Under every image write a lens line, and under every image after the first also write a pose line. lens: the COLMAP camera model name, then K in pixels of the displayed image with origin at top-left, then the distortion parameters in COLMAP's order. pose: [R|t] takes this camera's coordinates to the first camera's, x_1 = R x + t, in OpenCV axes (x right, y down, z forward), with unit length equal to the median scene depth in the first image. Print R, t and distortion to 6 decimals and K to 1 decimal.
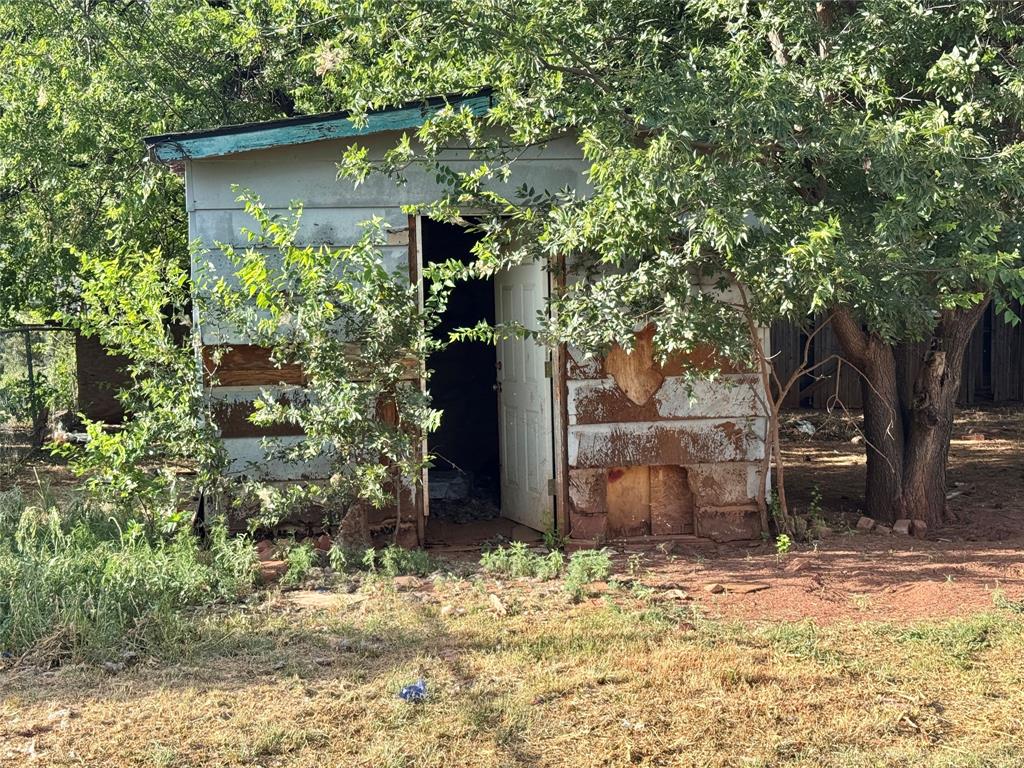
lens RADIAL K [[1400.9, 0, 512.0], [0, 1400.9, 384.0], [0, 0, 1]] dist [0.110772, 0.001583]
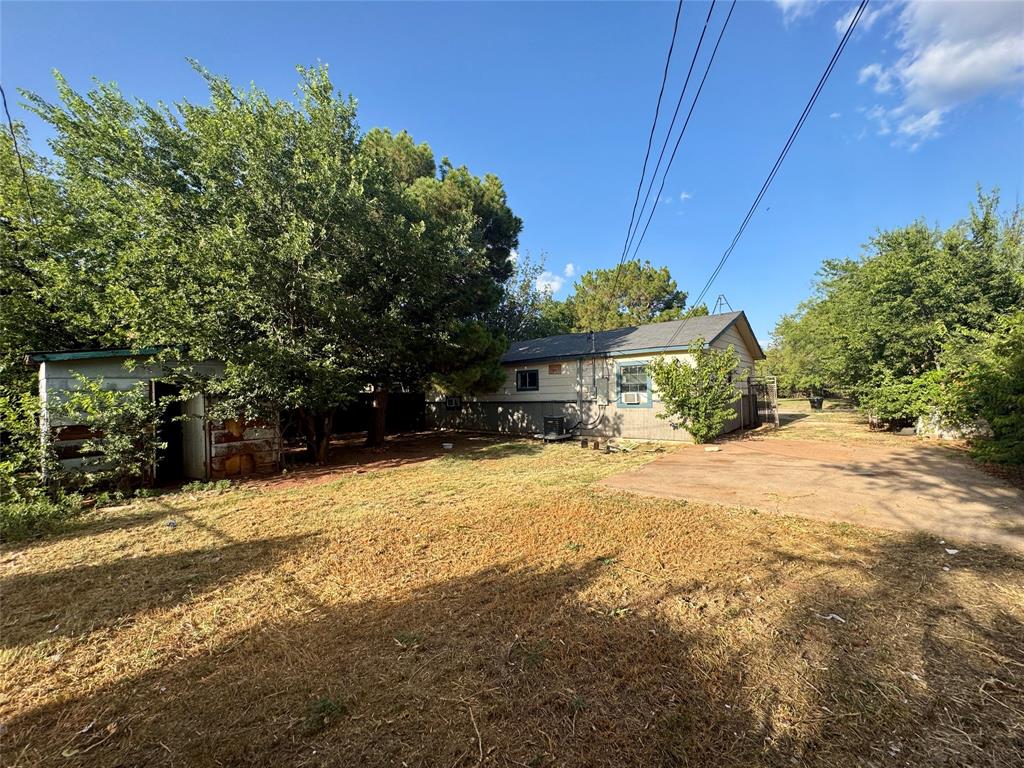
lens RADIAL K [[408.3, 0, 512.0], [0, 408.3, 384.0], [0, 0, 1]] dist [-0.003382, 0.000022]
pose [[0.739879, 0.011735, 0.672637, -0.091450], [0.060153, 0.994689, -0.083520, 0.011155], [-0.670045, 0.102256, 0.735244, -0.214496]]
